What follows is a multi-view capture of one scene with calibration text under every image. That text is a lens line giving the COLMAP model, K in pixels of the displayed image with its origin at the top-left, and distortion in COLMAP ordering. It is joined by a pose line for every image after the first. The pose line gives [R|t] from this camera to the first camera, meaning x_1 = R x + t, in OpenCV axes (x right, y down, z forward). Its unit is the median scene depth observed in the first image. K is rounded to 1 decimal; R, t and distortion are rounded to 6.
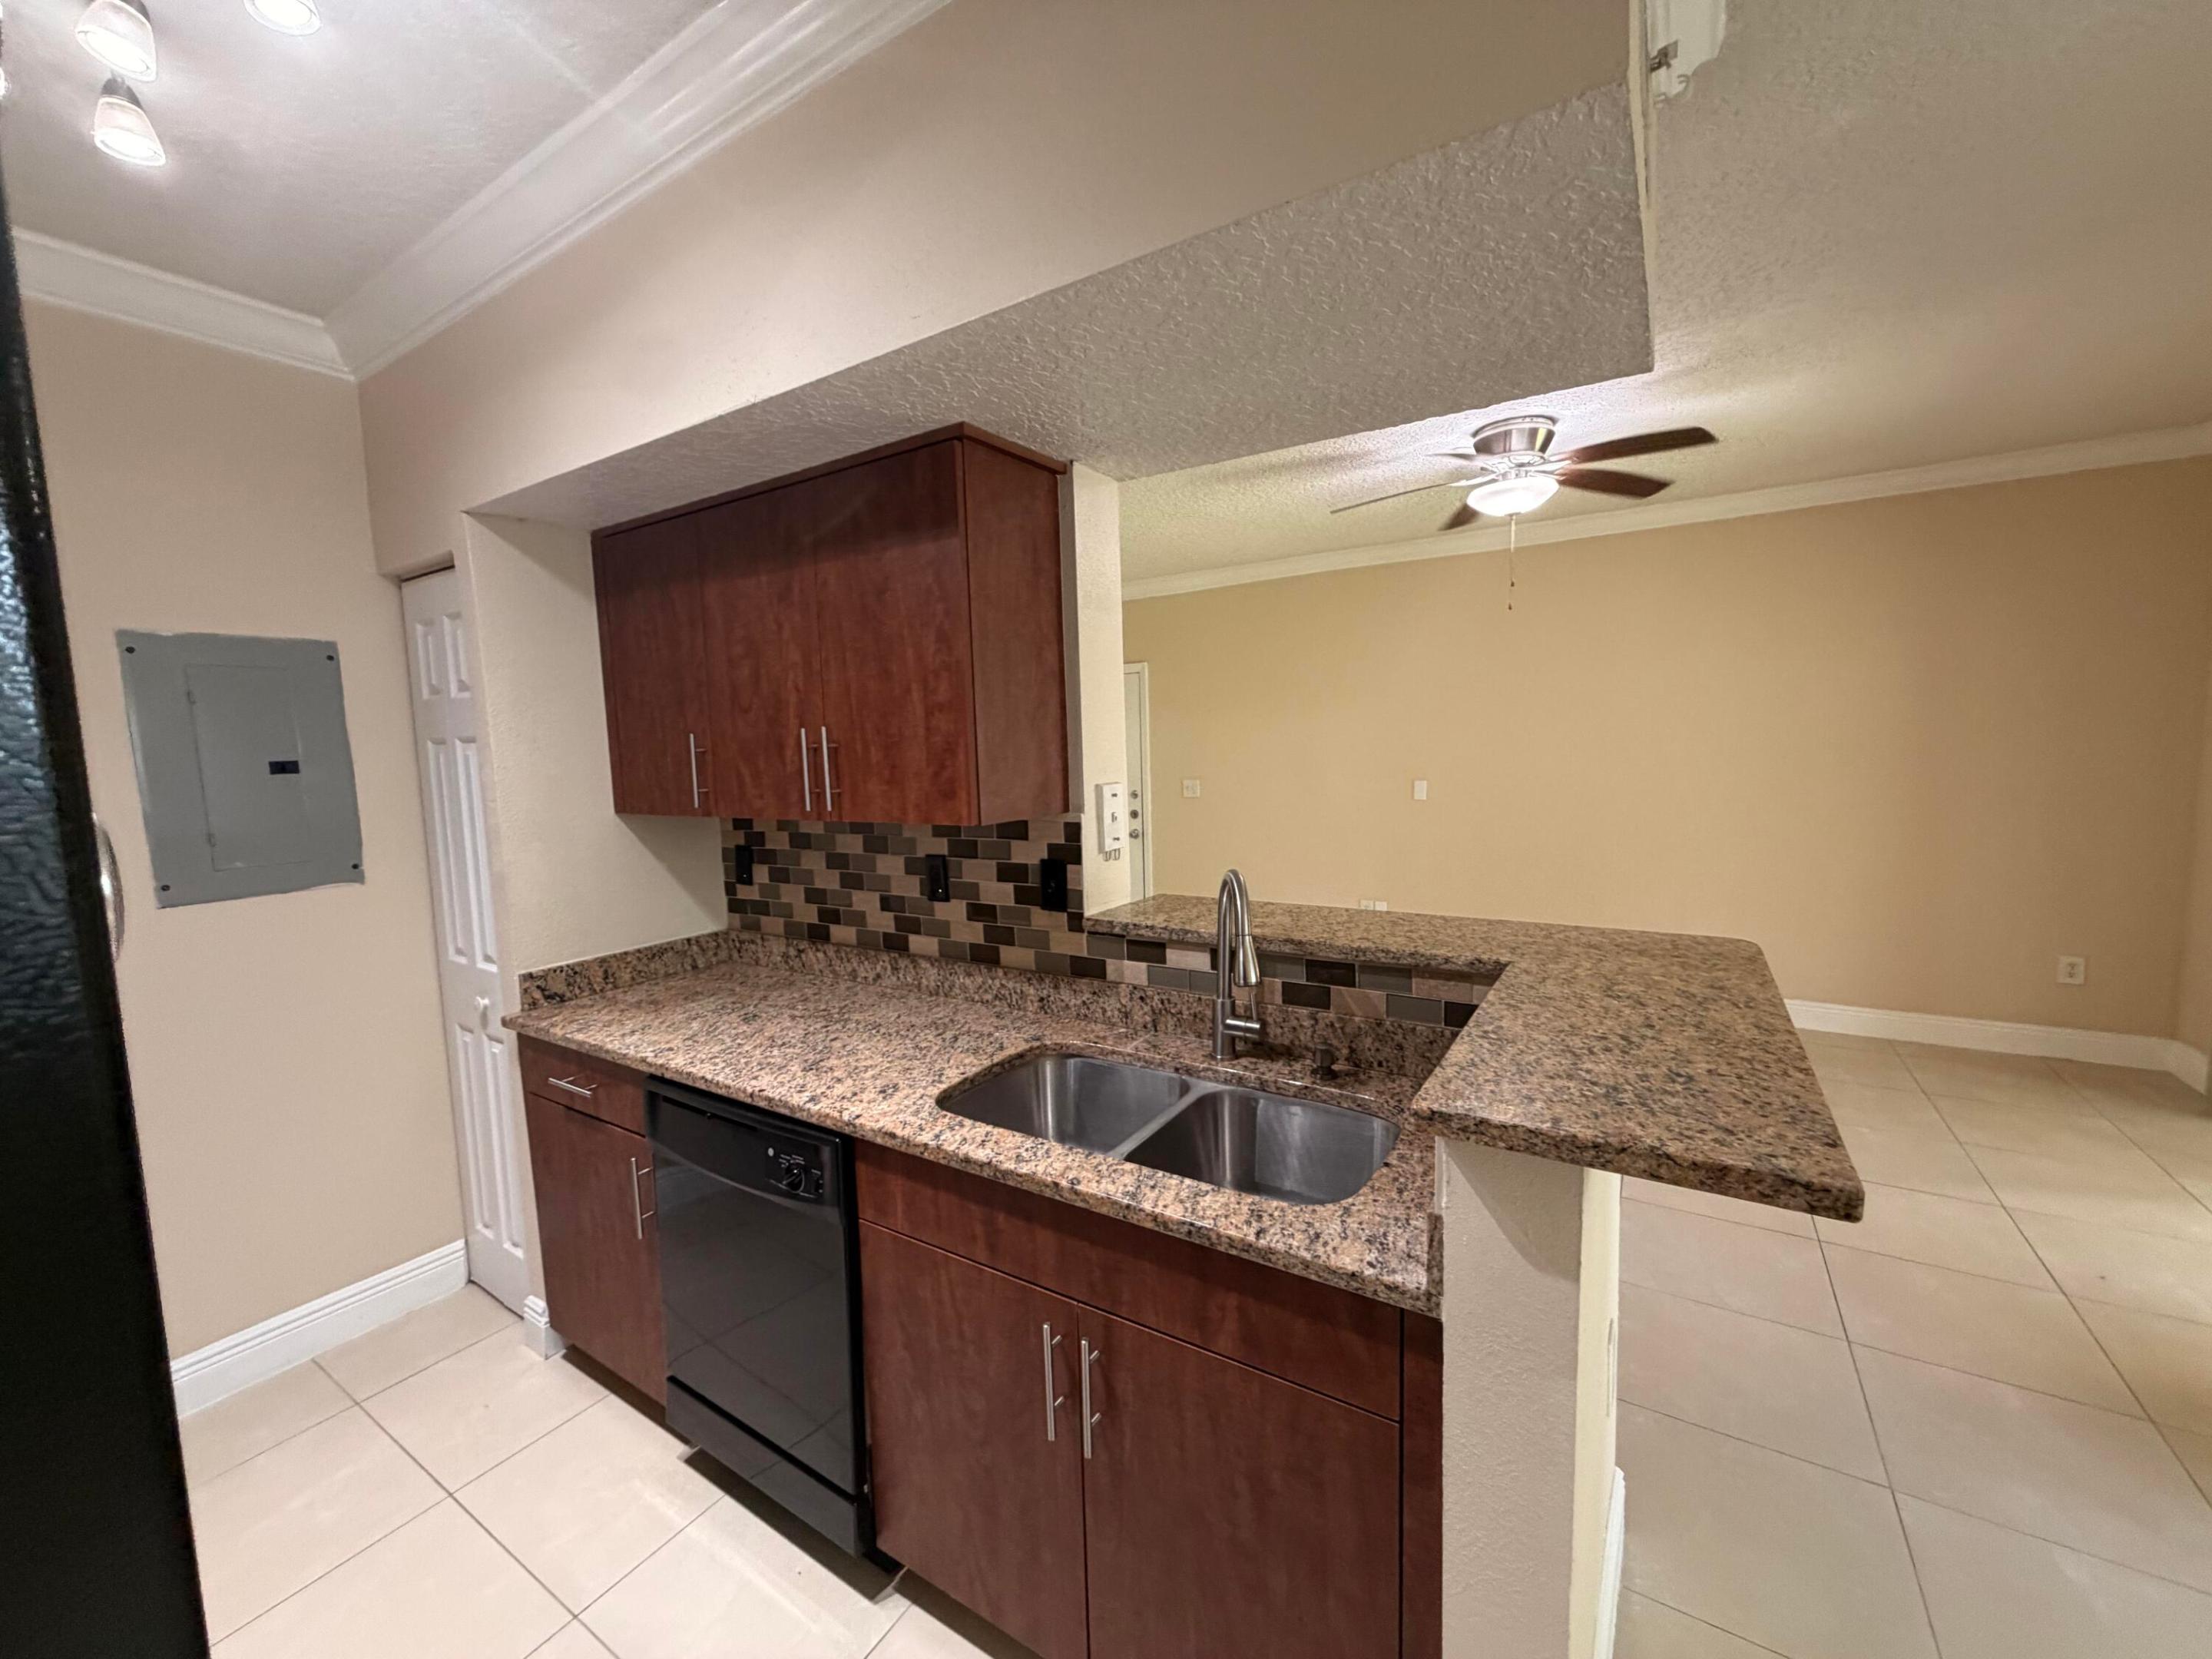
lens RADIAL K [[880.3, 0, 1099.2], [0, 880.3, 830.4], [0, 0, 1]] dist [-0.002265, 0.001180]
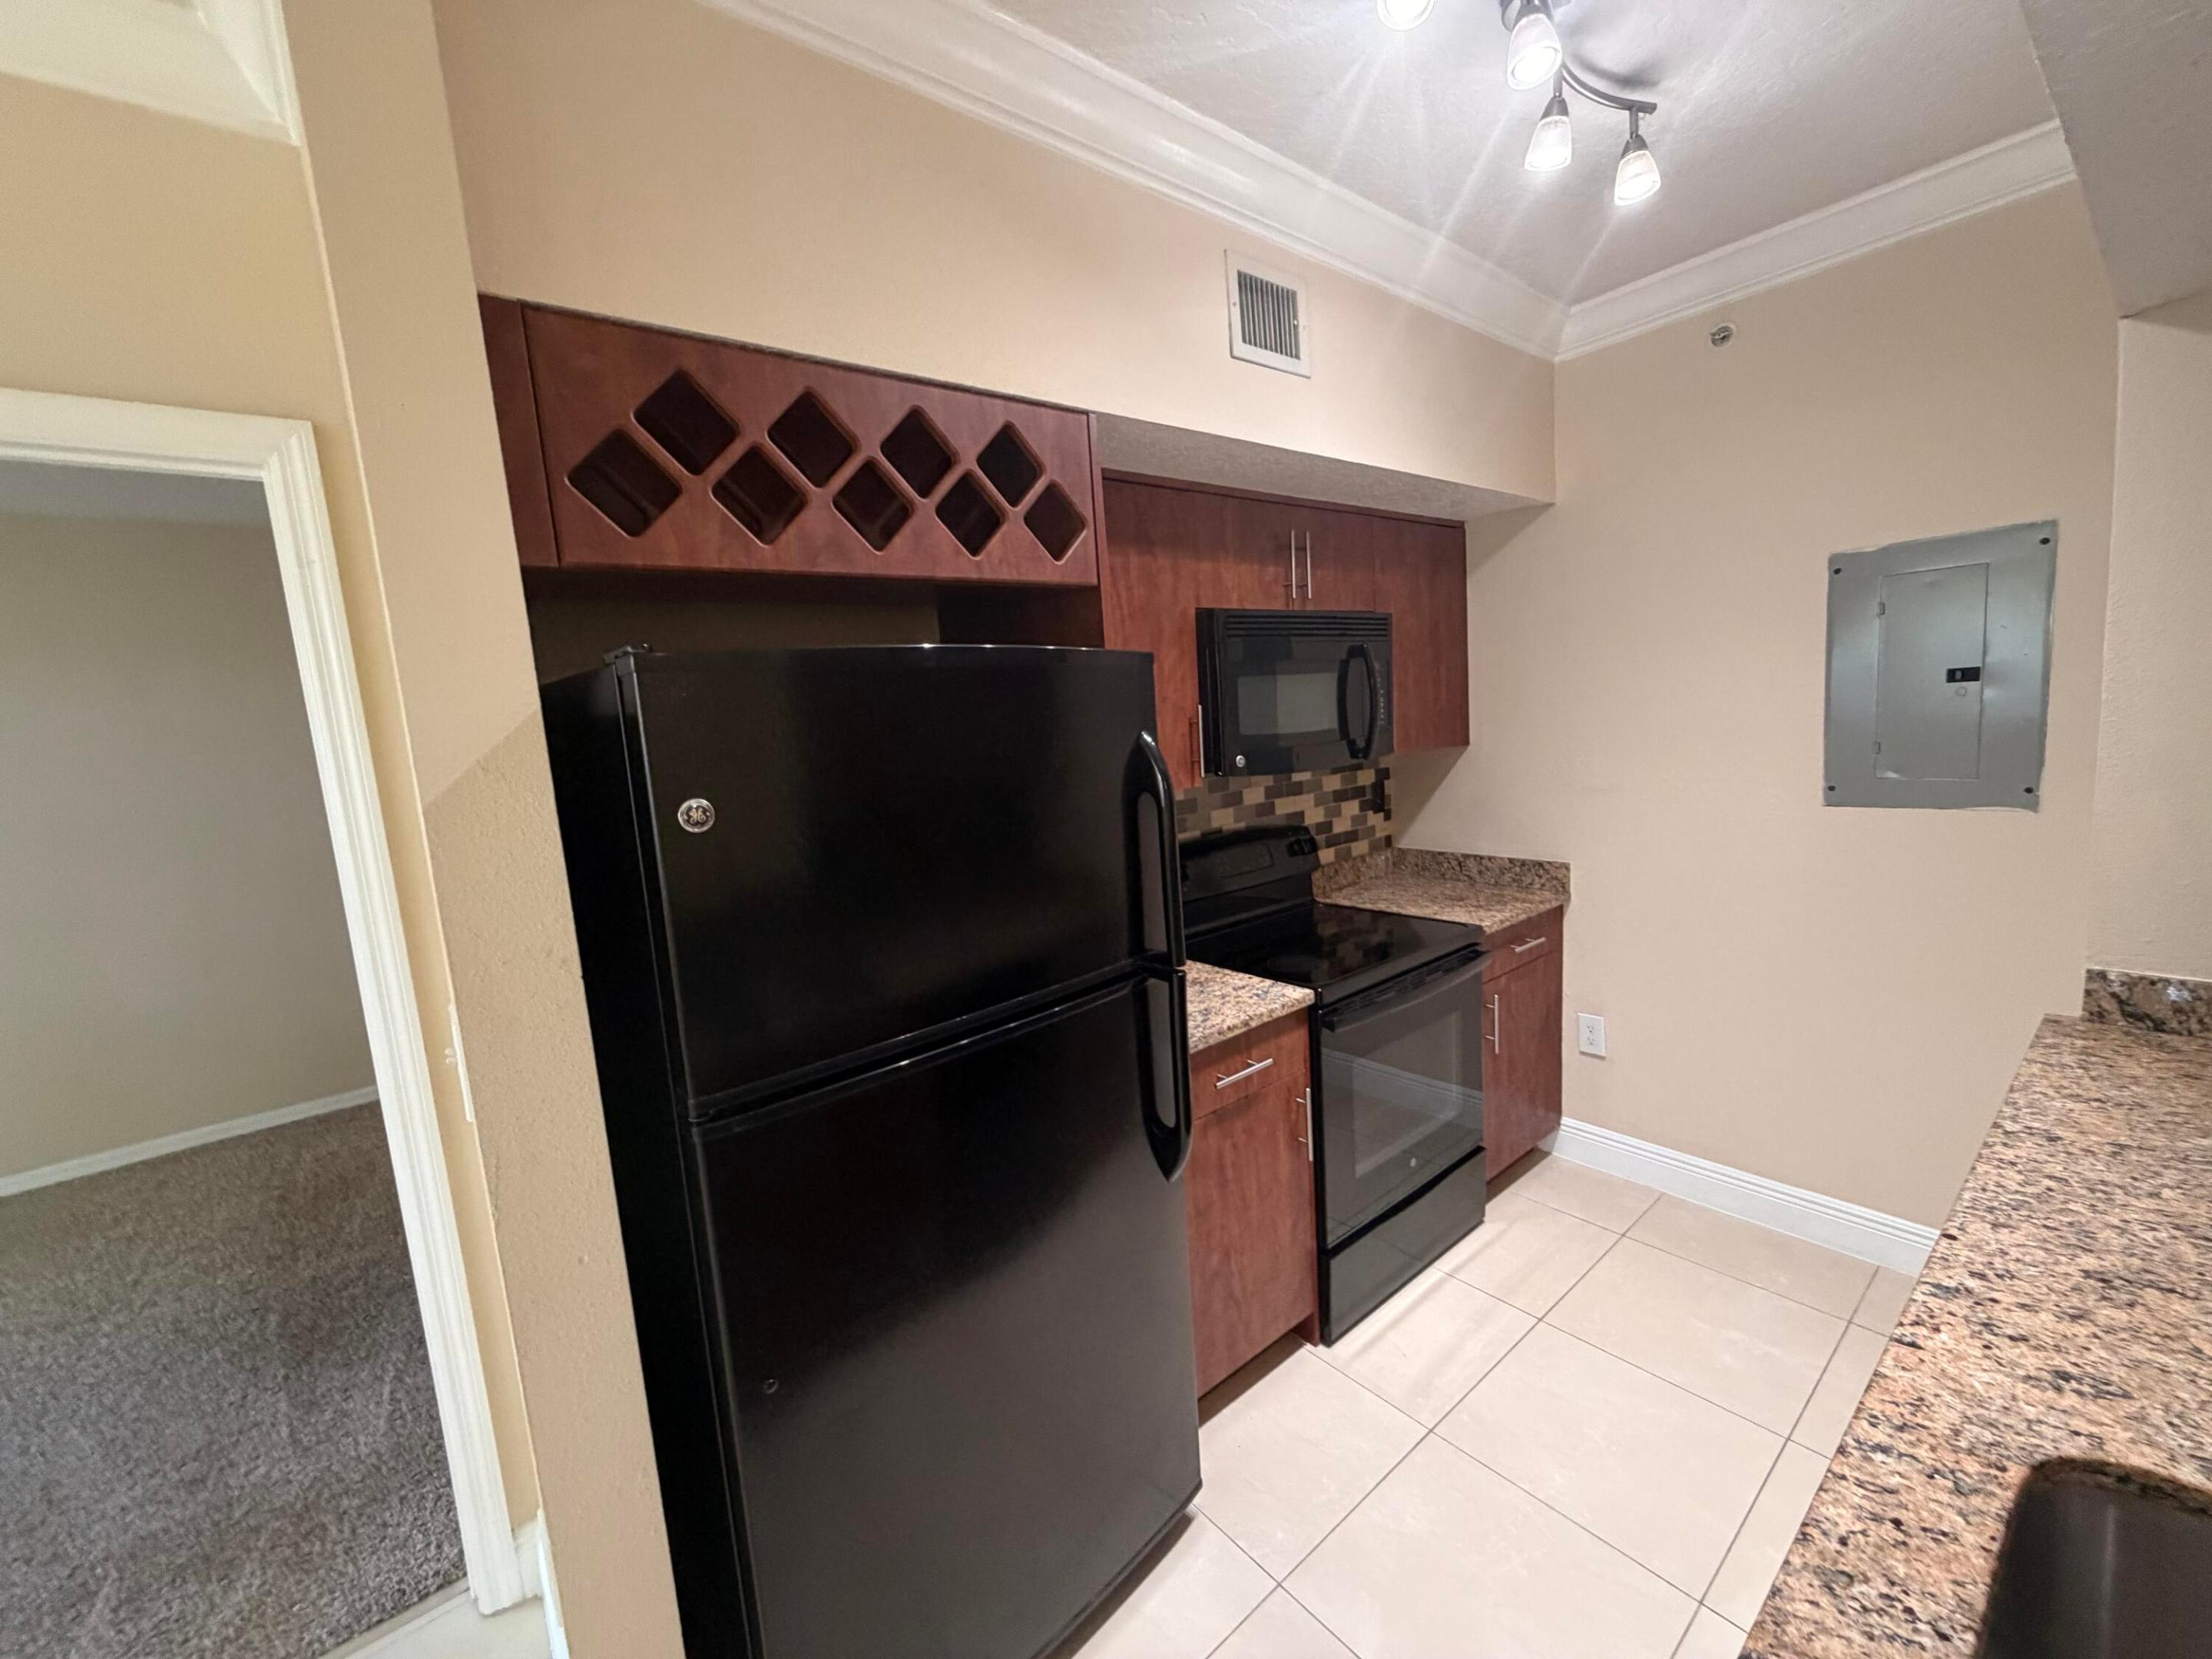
lens RADIAL K [[880.3, 0, 1100.5], [0, 880.3, 834.3], [0, 0, 1]] dist [-0.002265, 0.001180]
pose [[-0.312058, 0.180276, -0.932803, 0.336818], [-0.012665, 0.980955, 0.193819, -0.101069], [0.949979, 0.072297, -0.303831, 0.582058]]
